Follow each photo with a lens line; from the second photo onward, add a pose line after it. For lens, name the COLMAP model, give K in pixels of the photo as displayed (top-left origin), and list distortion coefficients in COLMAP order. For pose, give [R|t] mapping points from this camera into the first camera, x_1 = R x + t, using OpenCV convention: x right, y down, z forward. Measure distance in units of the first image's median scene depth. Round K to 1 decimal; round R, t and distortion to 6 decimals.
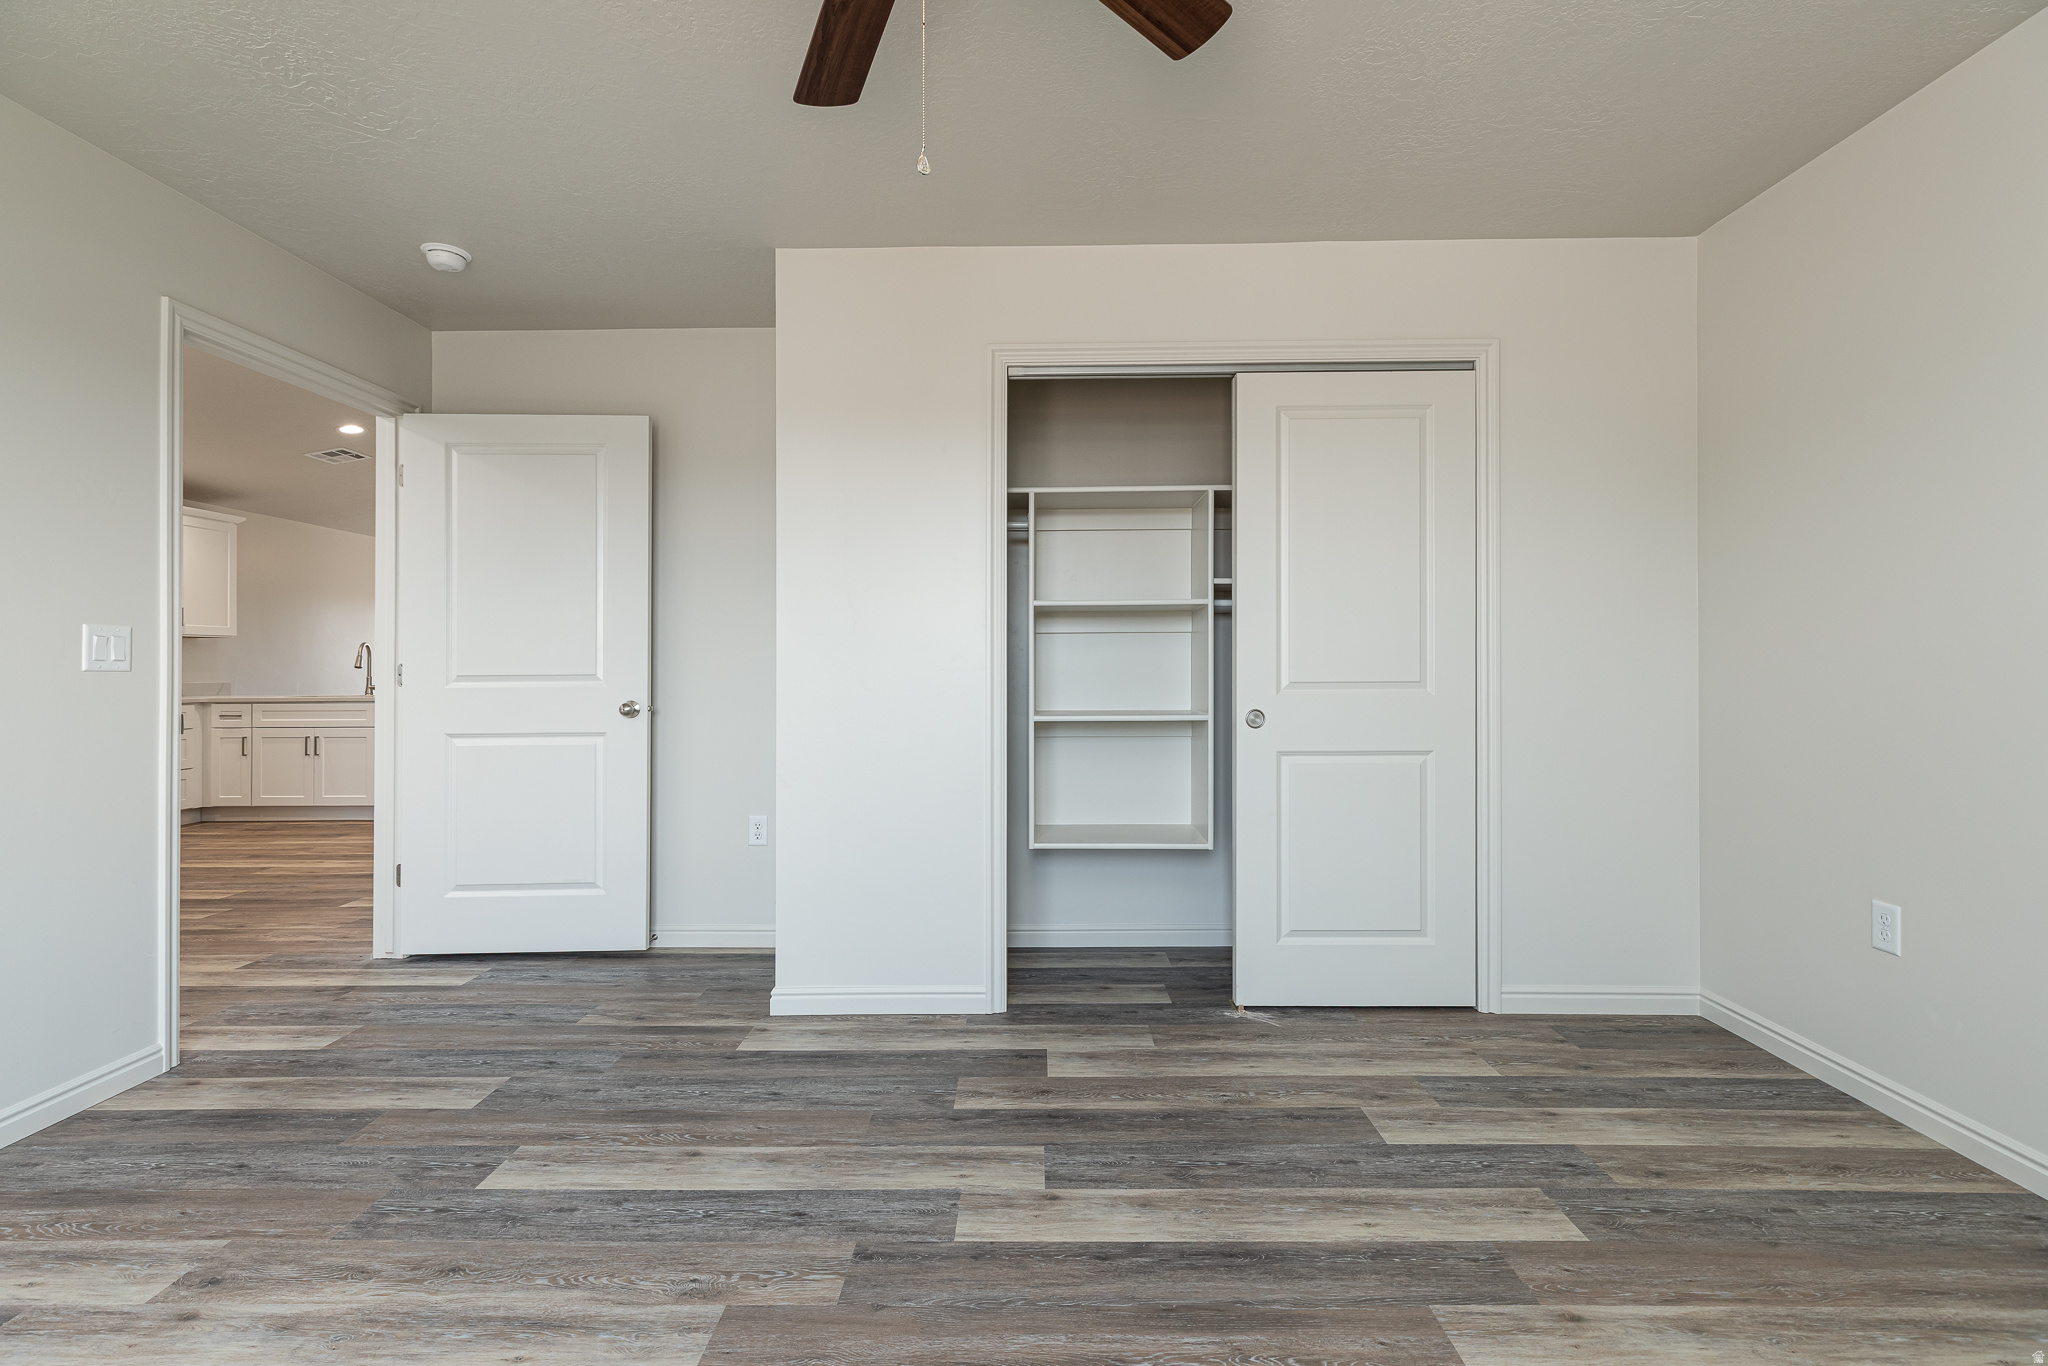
lens RADIAL K [[920.9, 0, 1017.6], [0, 920.9, 656.0], [0, 0, 1]] dist [0.003246, -0.000303]
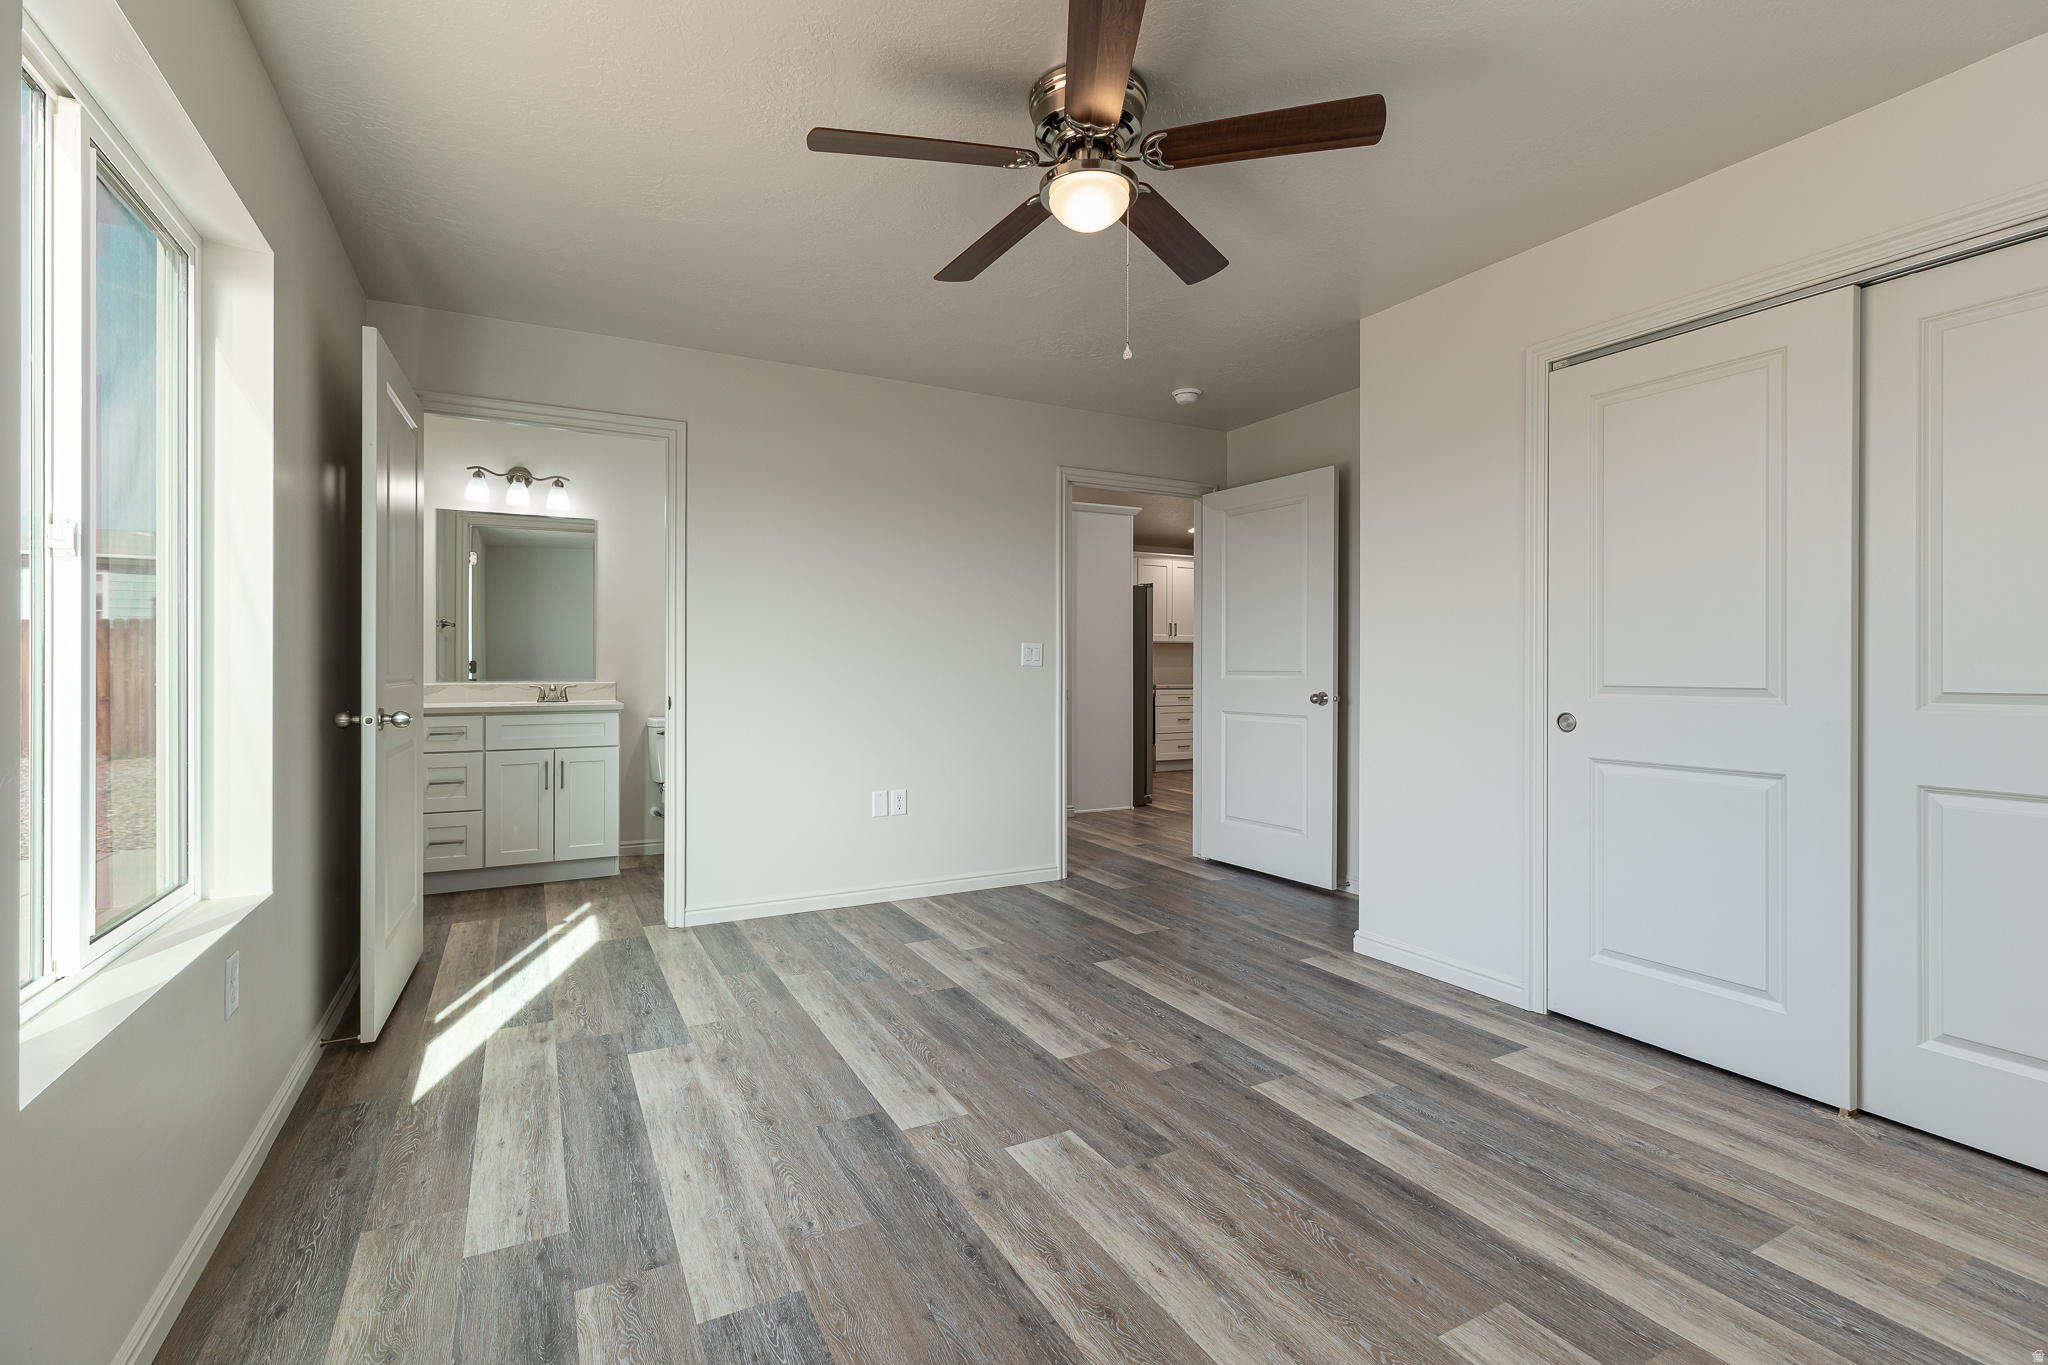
lens RADIAL K [[906.7, 0, 1025.2], [0, 906.7, 660.8], [0, 0, 1]] dist [0.002403, -0.000085]
pose [[0.491949, 0.001323, -0.870623, 0.775636], [0.005244, 0.999976, 0.004483, -0.004227], [0.870608, -0.006771, 0.491930, 0.042630]]
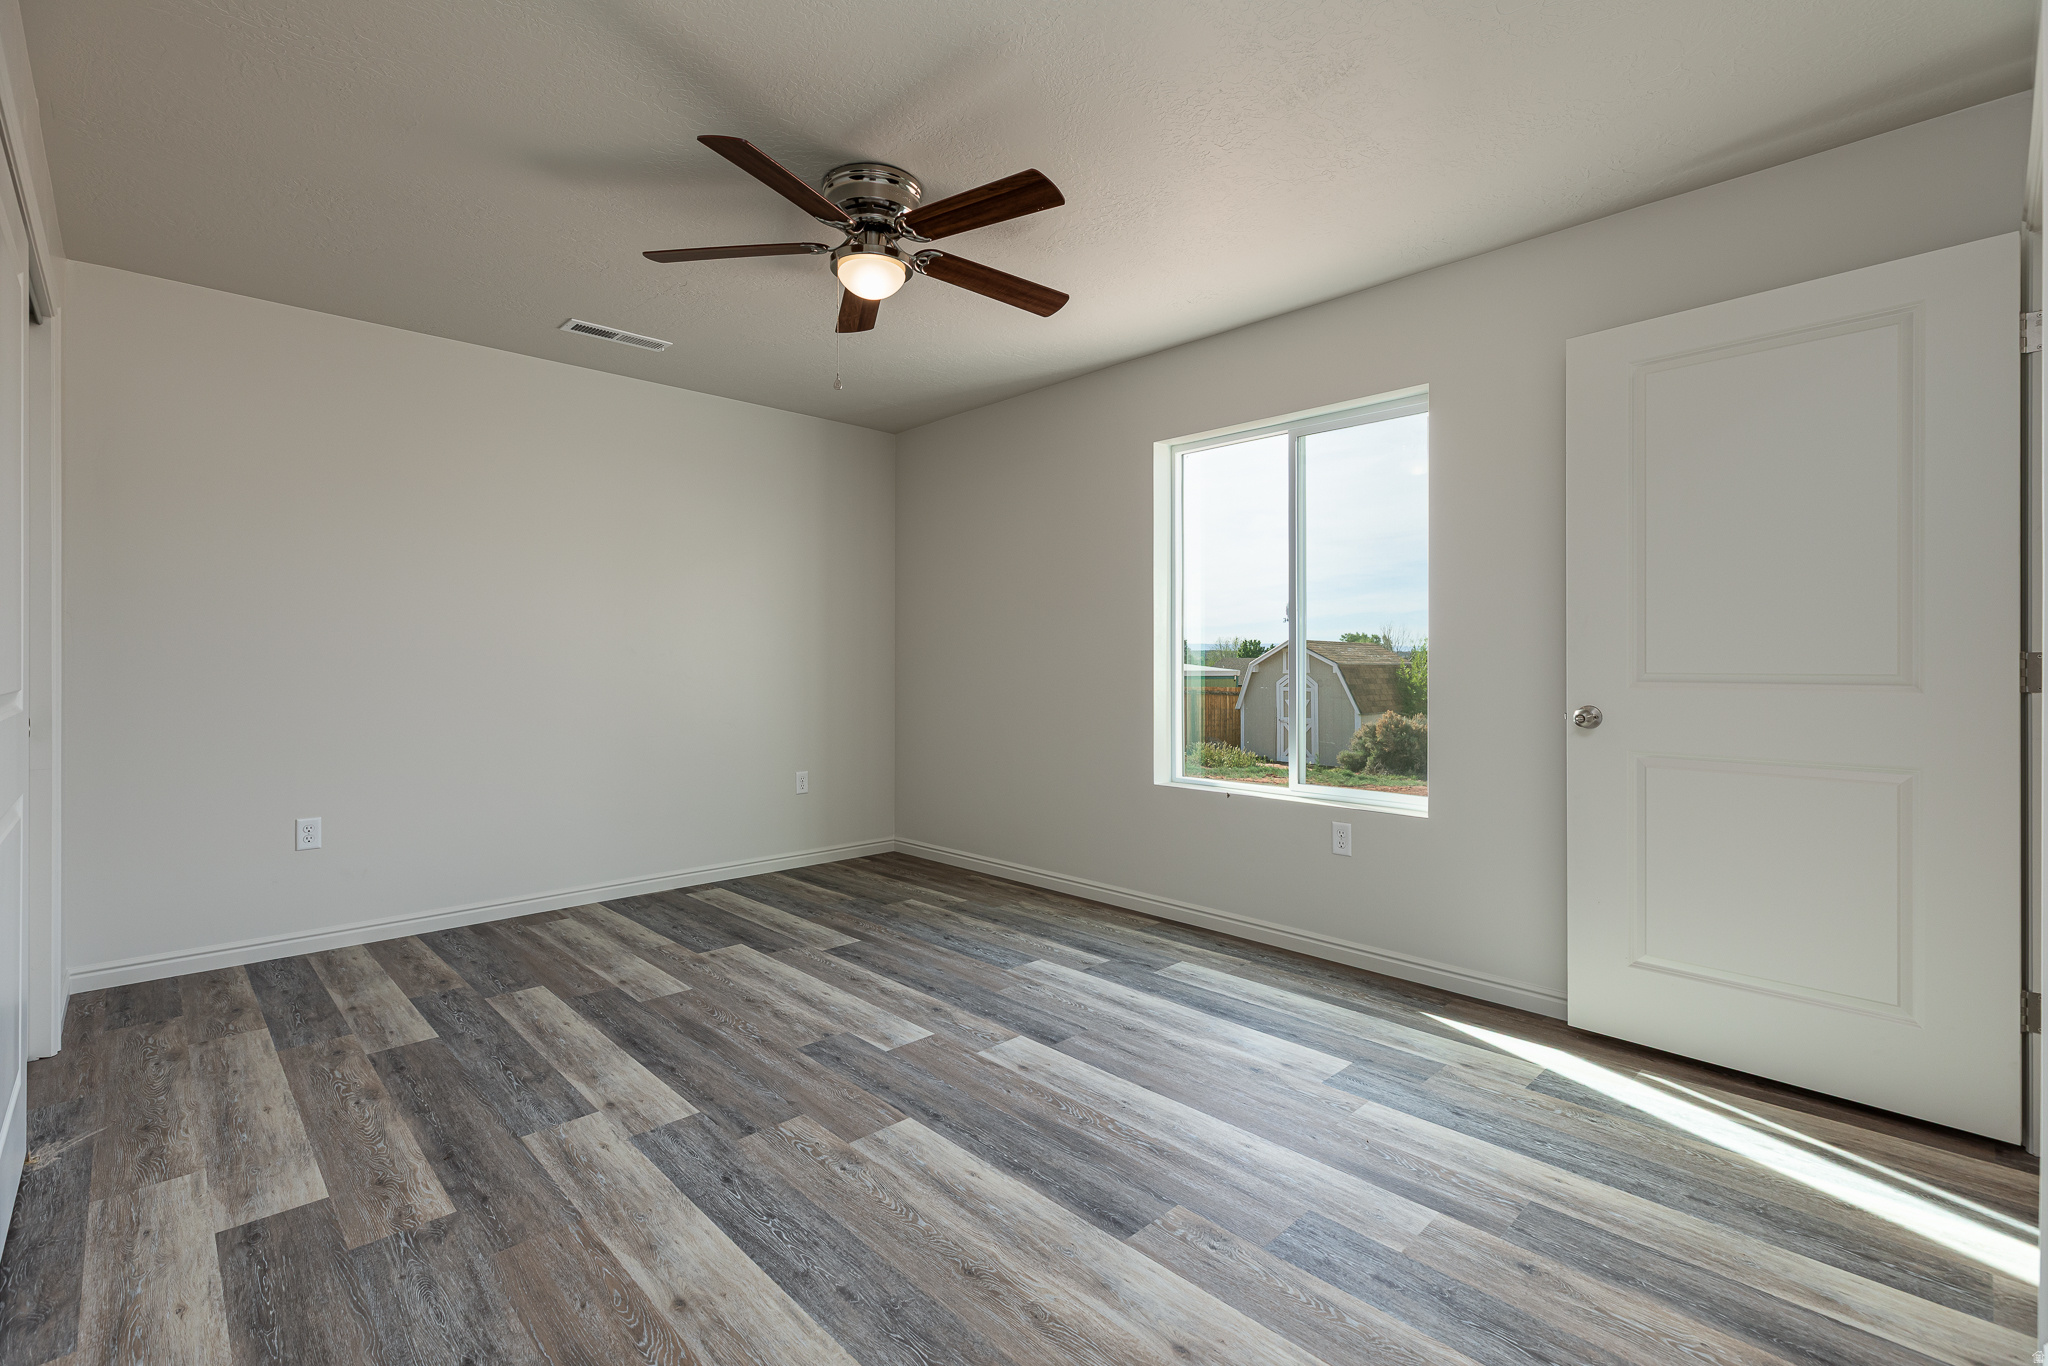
lens RADIAL K [[926.0, 0, 1020.2], [0, 926.0, 674.5], [0, 0, 1]] dist [0.003000, -0.000591]
pose [[-0.703622, -0.003840, 0.710564, -1.070583], [-0.003521, 0.999992, 0.001918, 0.018479], [-0.710566, -0.001152, -0.703630, 1.315484]]
